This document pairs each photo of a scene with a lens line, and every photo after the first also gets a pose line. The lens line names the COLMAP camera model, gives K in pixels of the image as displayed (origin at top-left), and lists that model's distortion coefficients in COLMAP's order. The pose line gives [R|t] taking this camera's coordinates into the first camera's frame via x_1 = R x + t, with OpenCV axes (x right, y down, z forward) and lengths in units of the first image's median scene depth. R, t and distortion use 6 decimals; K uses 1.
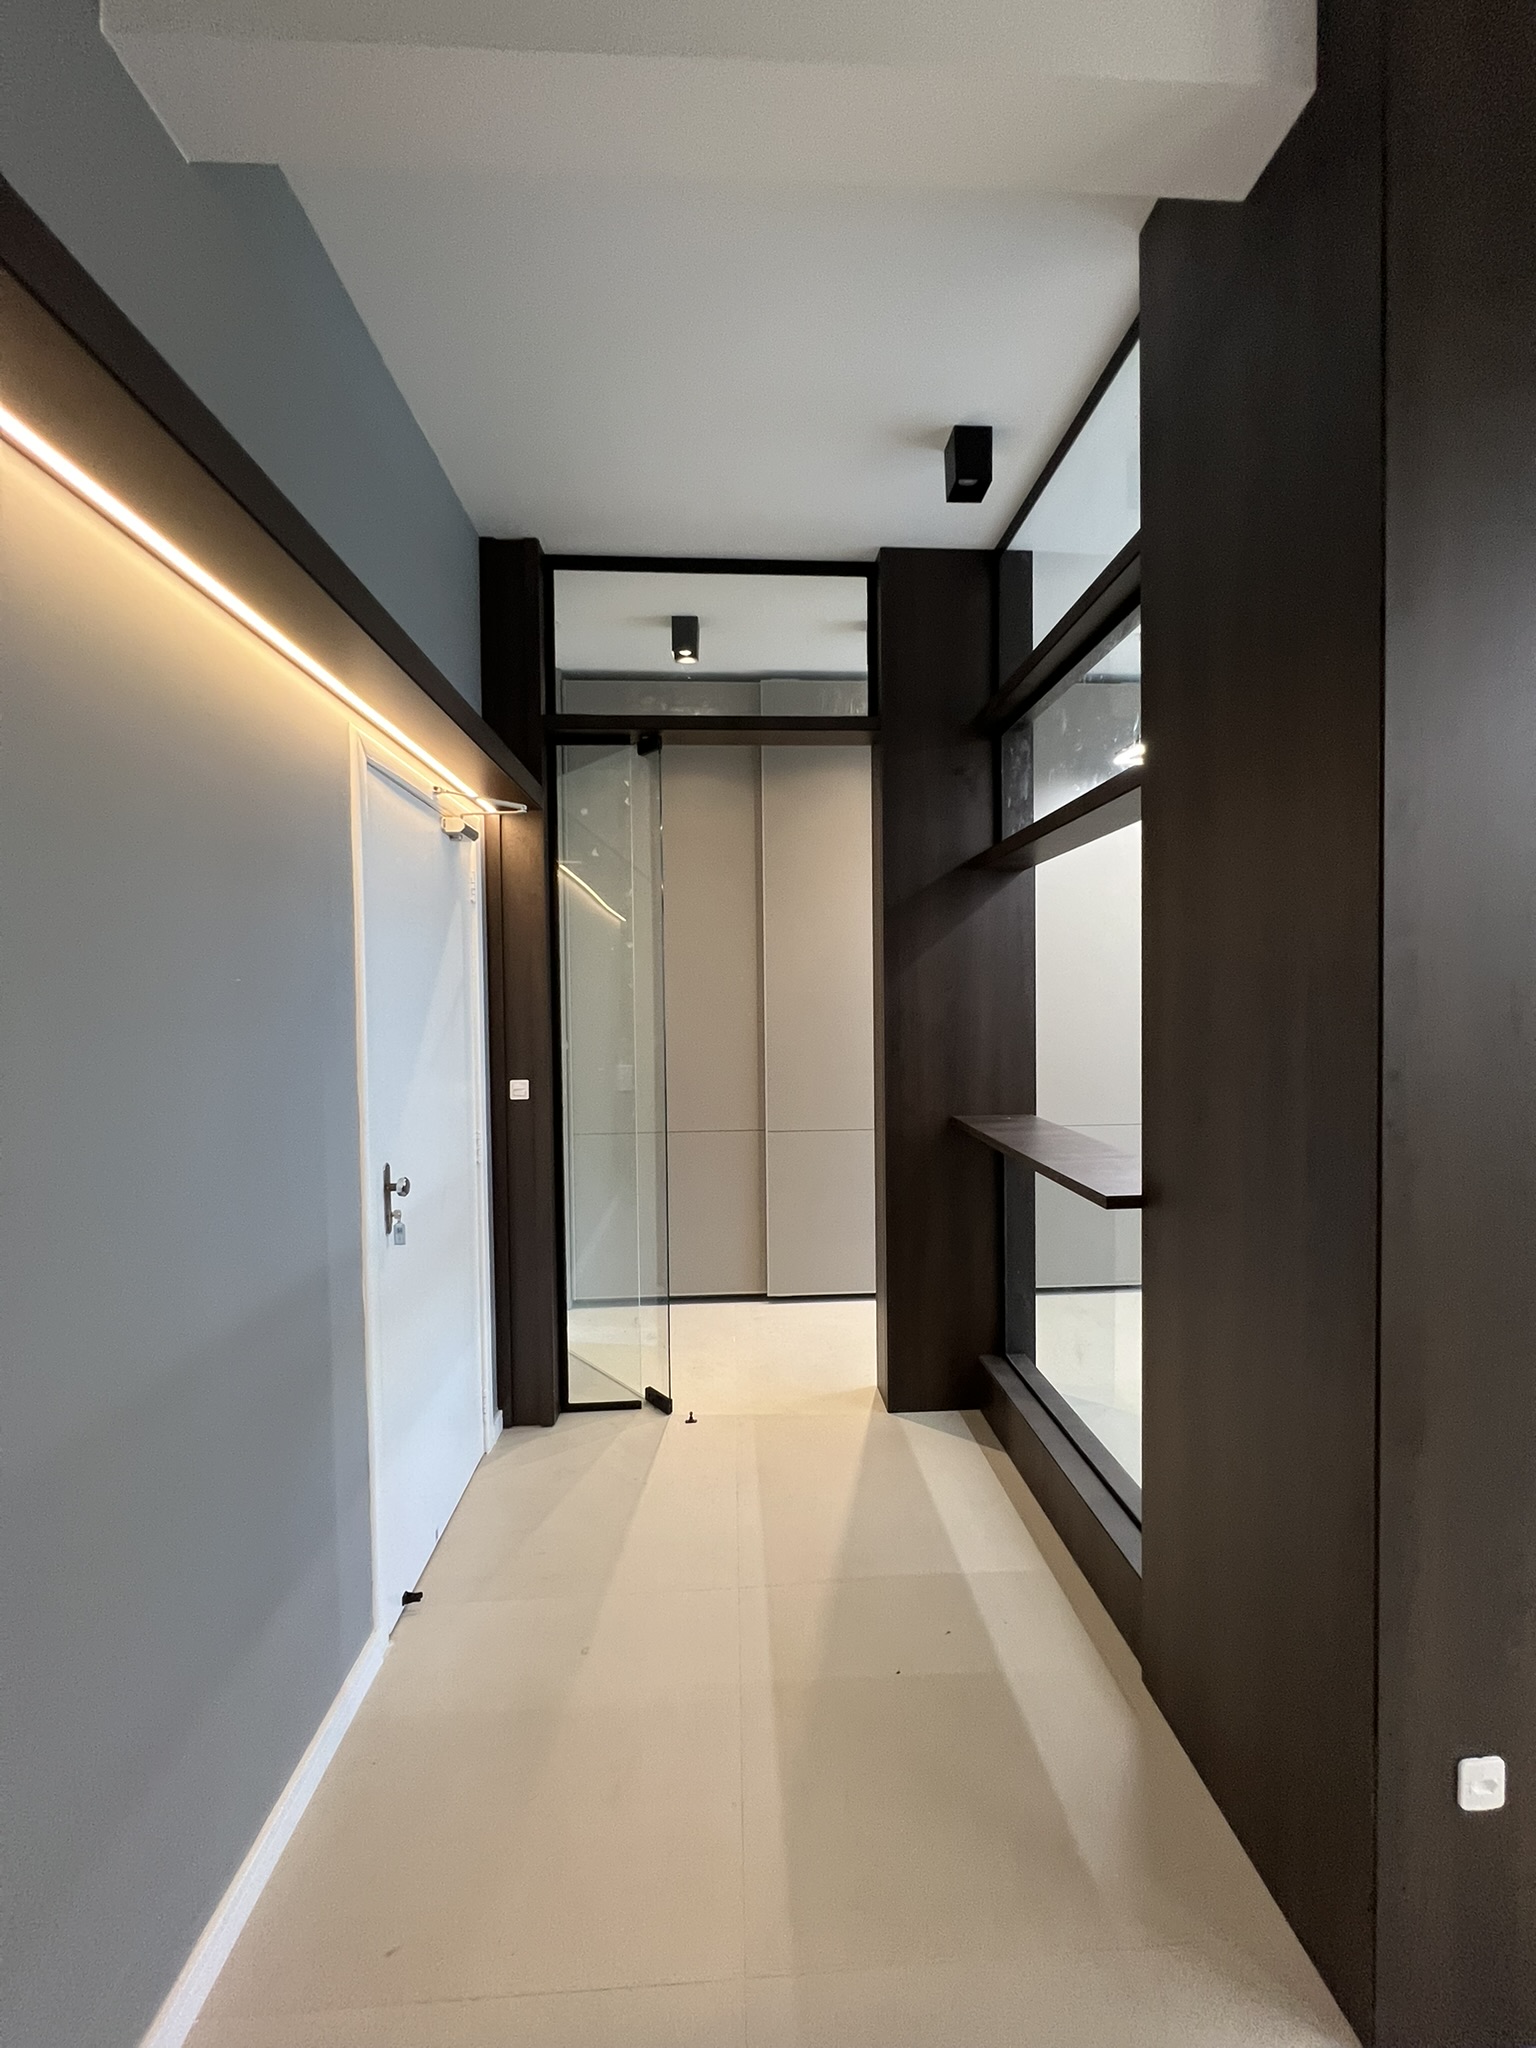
lens RADIAL K [[819.4, 0, 780.6], [0, 819.4, 1021.4], [0, 0, 1]] dist [-0.000827, -0.000104]
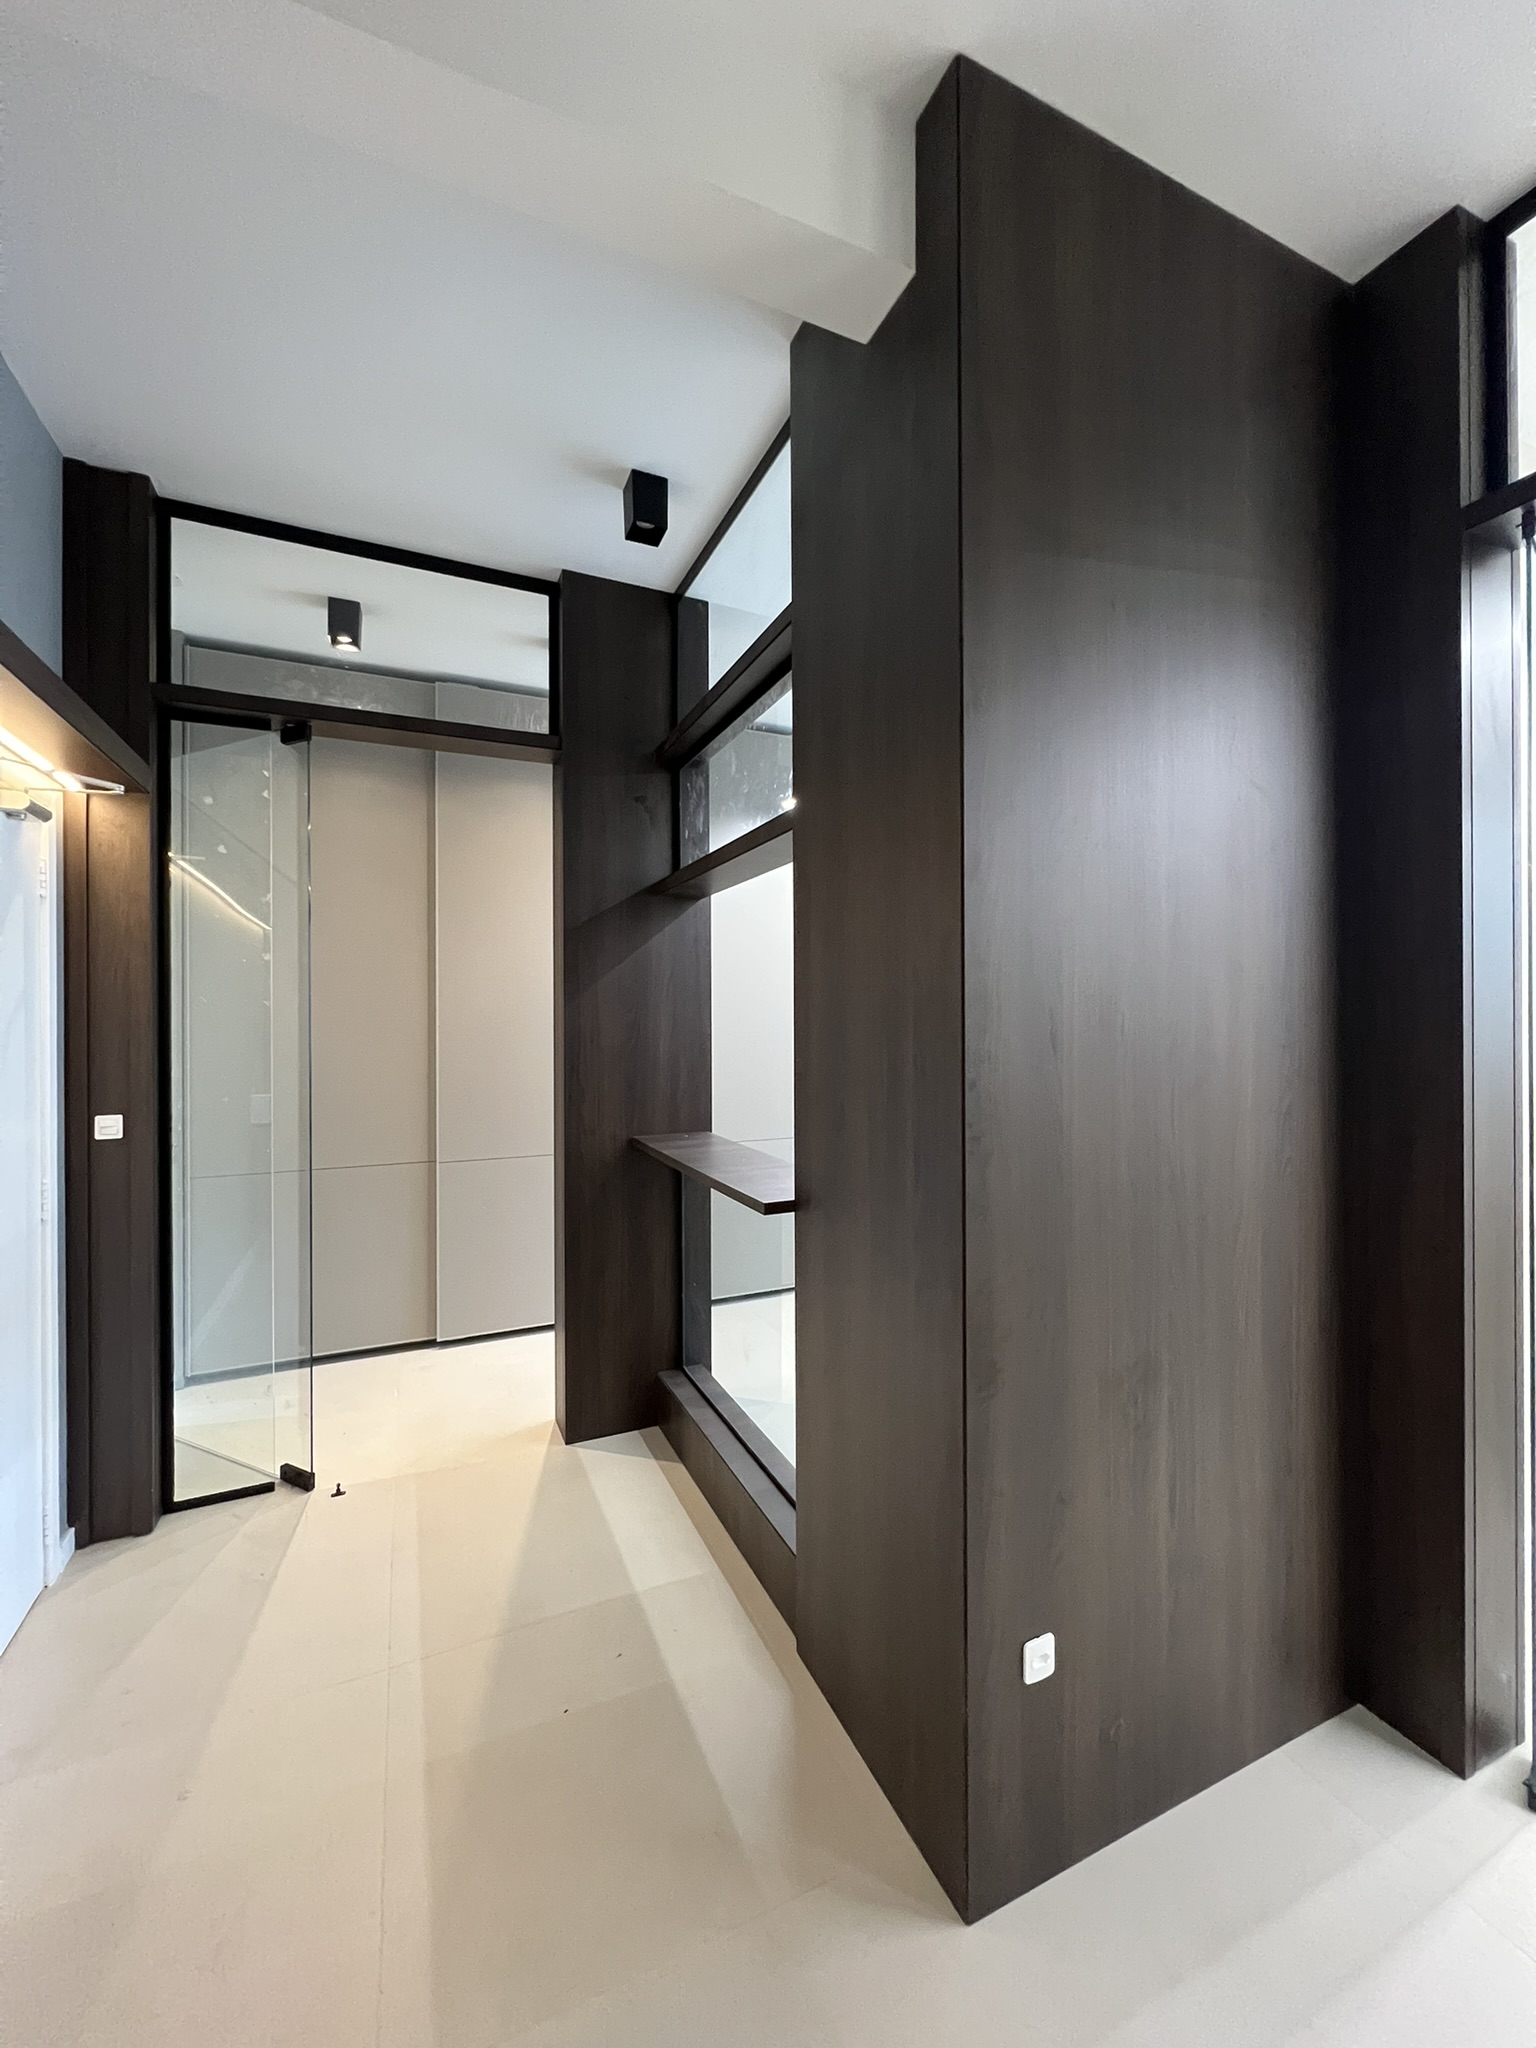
lens RADIAL K [[819.4, 0, 780.6], [0, 819.4, 1021.4], [0, 0, 1]] dist [-0.000827, -0.000104]
pose [[0.933677, 0.007573, 0.358037, 0.017323], [0.002760, 0.999595, -0.028339, 0.002543], [-0.358106, 0.027447, 0.933277, -0.014709]]
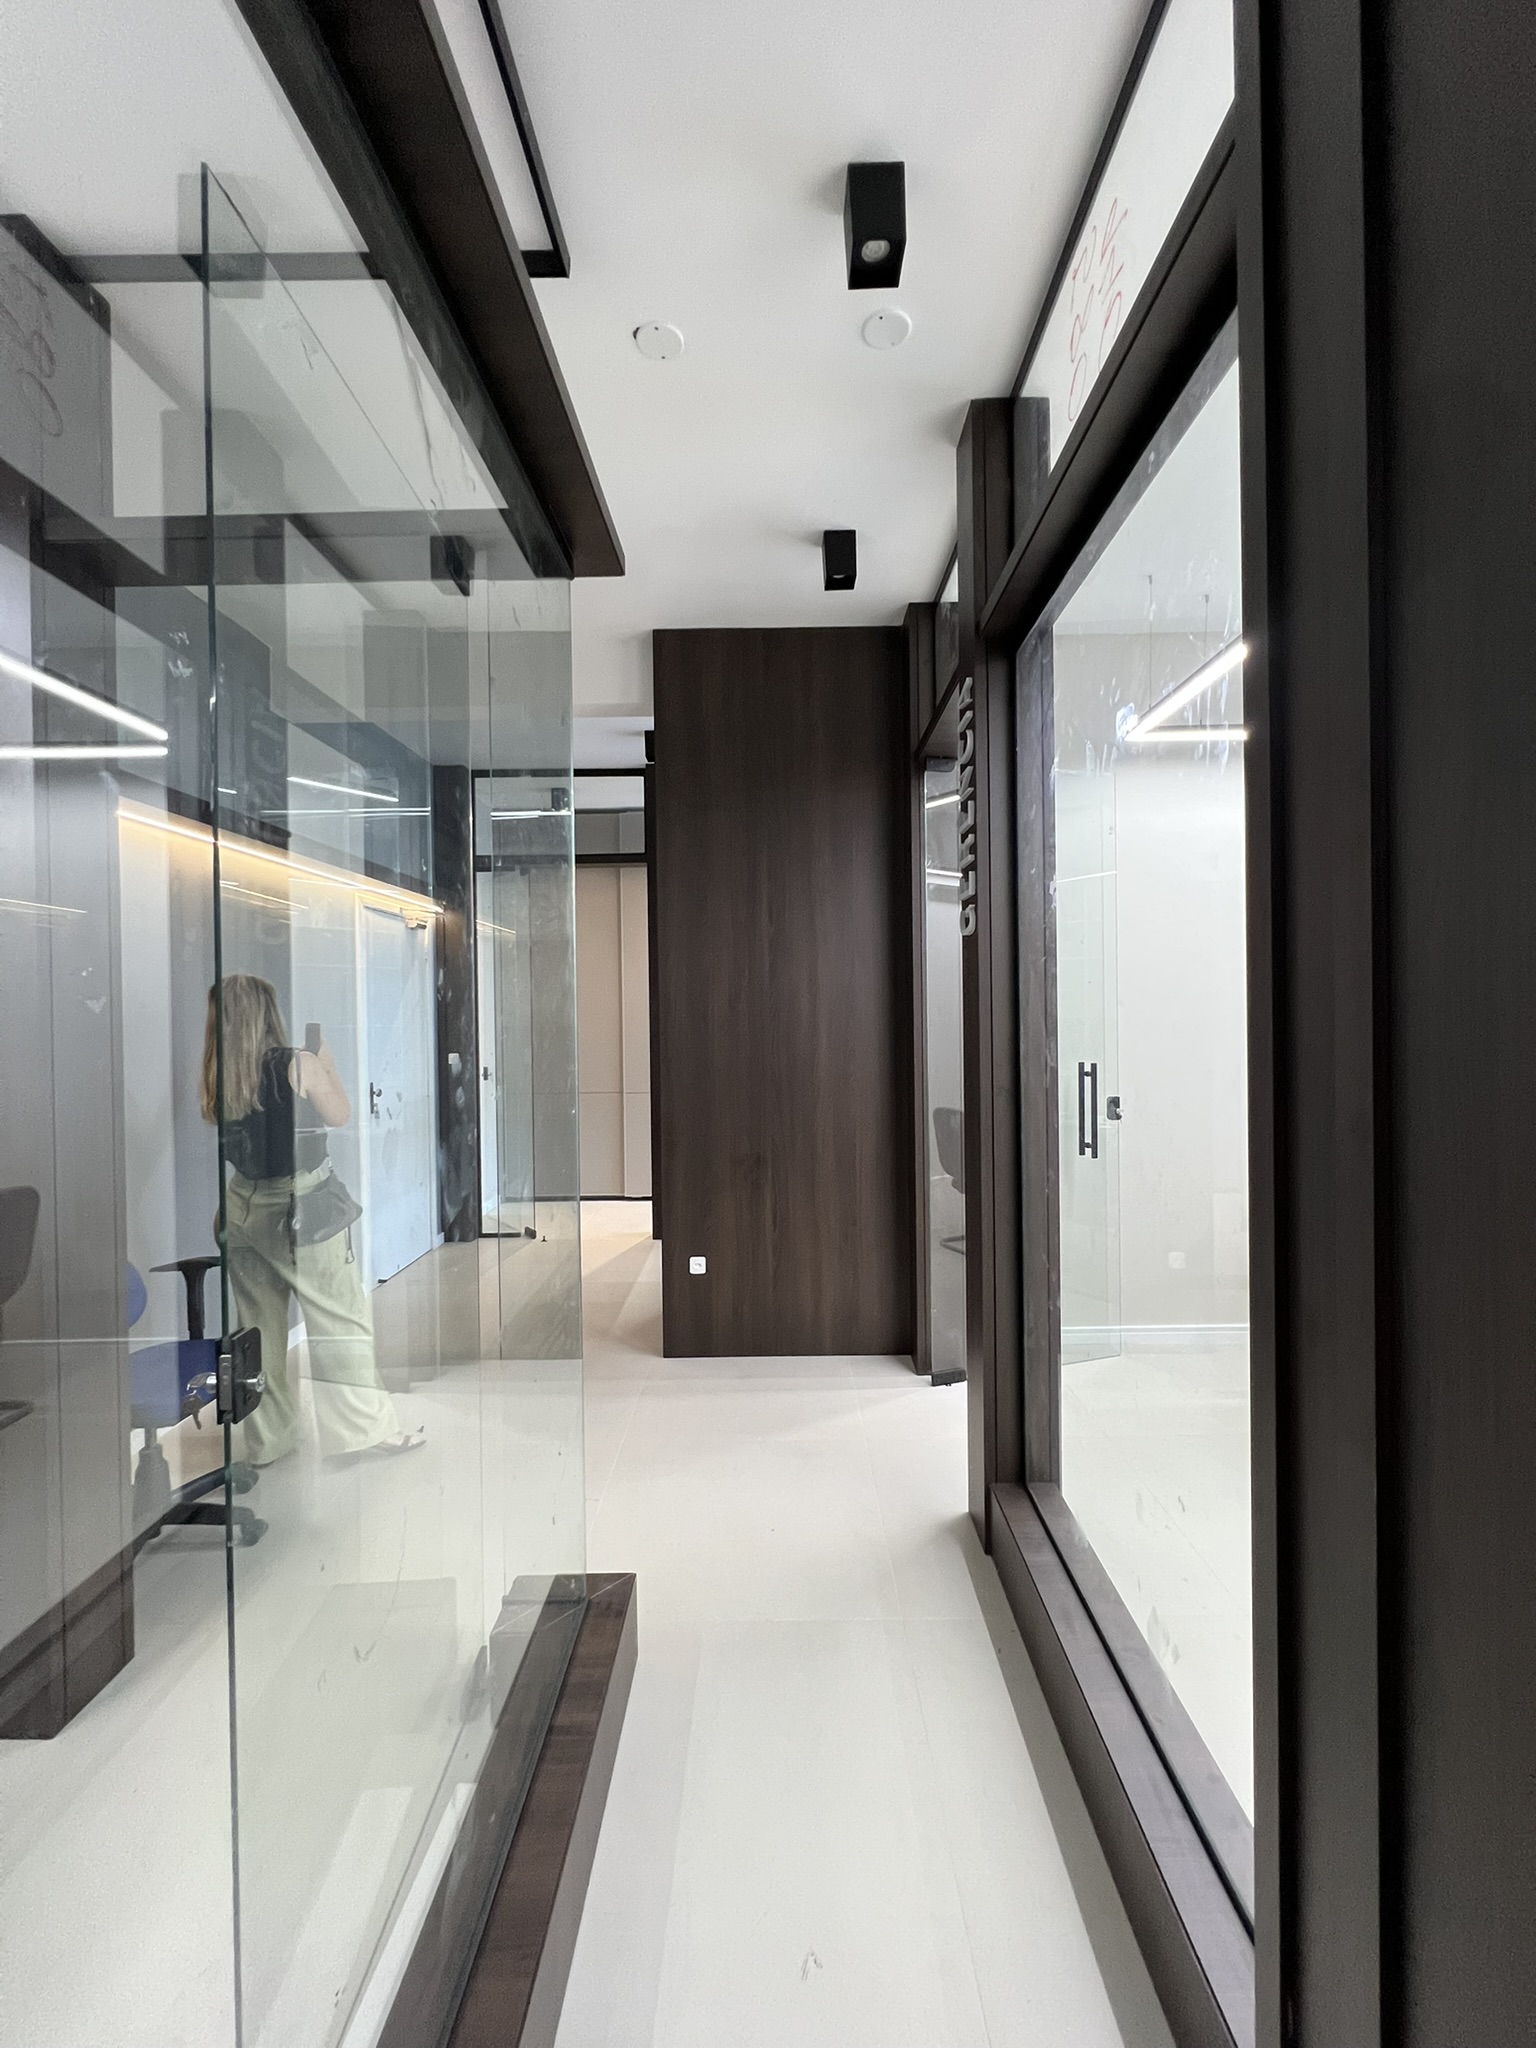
lens RADIAL K [[829.9, 0, 768.0], [0, 829.9, 1024.0], [0, 0, 1]] dist [-0.000580, -0.000028]
pose [[0.996902, -0.003793, -0.078558, 0.560874], [0.002711, 0.999900, -0.013878, 0.032223], [0.078603, 0.013622, 0.996813, -0.851476]]
